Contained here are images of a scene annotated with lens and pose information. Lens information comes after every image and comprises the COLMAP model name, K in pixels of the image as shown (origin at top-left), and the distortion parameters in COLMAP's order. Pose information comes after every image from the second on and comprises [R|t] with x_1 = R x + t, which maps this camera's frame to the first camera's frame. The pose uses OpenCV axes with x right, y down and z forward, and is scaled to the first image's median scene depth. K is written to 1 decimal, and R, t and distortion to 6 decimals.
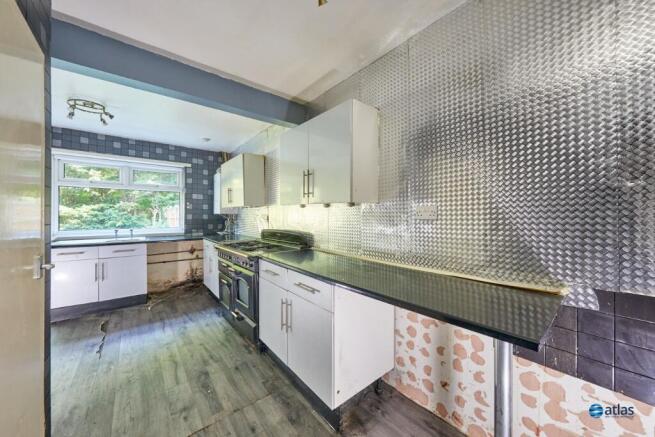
lens RADIAL K [[238.8, 0, 334.1], [0, 238.8, 216.6], [0, 0, 1]] dist [0.002367, 0.000014]
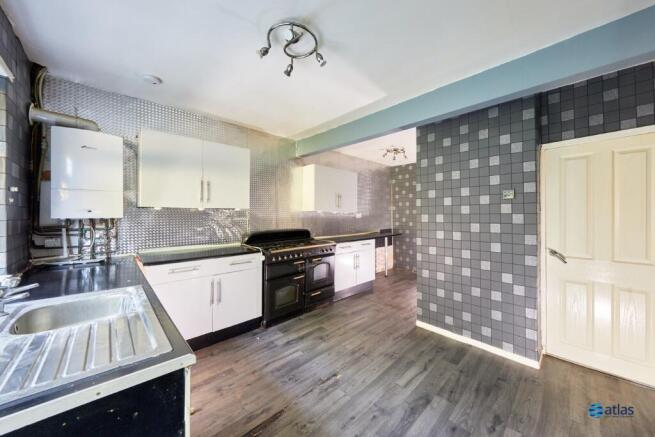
lens RADIAL K [[232.8, 0, 331.0], [0, 232.8, 214.7], [0, 0, 1]] dist [0.000554, -0.000008]
pose [[-0.067130, 0.000007, 0.997744, -1.029927], [0.003077, 0.999995, 0.000200, -0.019157], [-0.997740, 0.003083, -0.067129, 0.599894]]
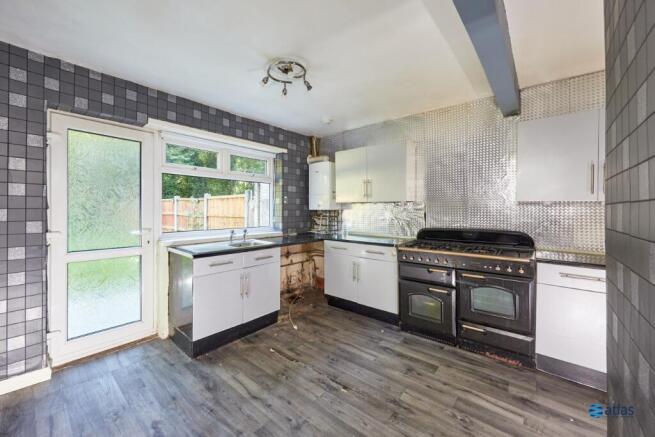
lens RADIAL K [[260.6, 0, 324.4], [0, 260.6, 213.7], [0, 0, 1]] dist [0.001157, 0.000052]
pose [[0.987060, -0.003098, 0.160321, -0.660593], [0.001004, 0.999913, 0.013135, -0.011420], [-0.160347, -0.012804, 0.986978, 0.095901]]
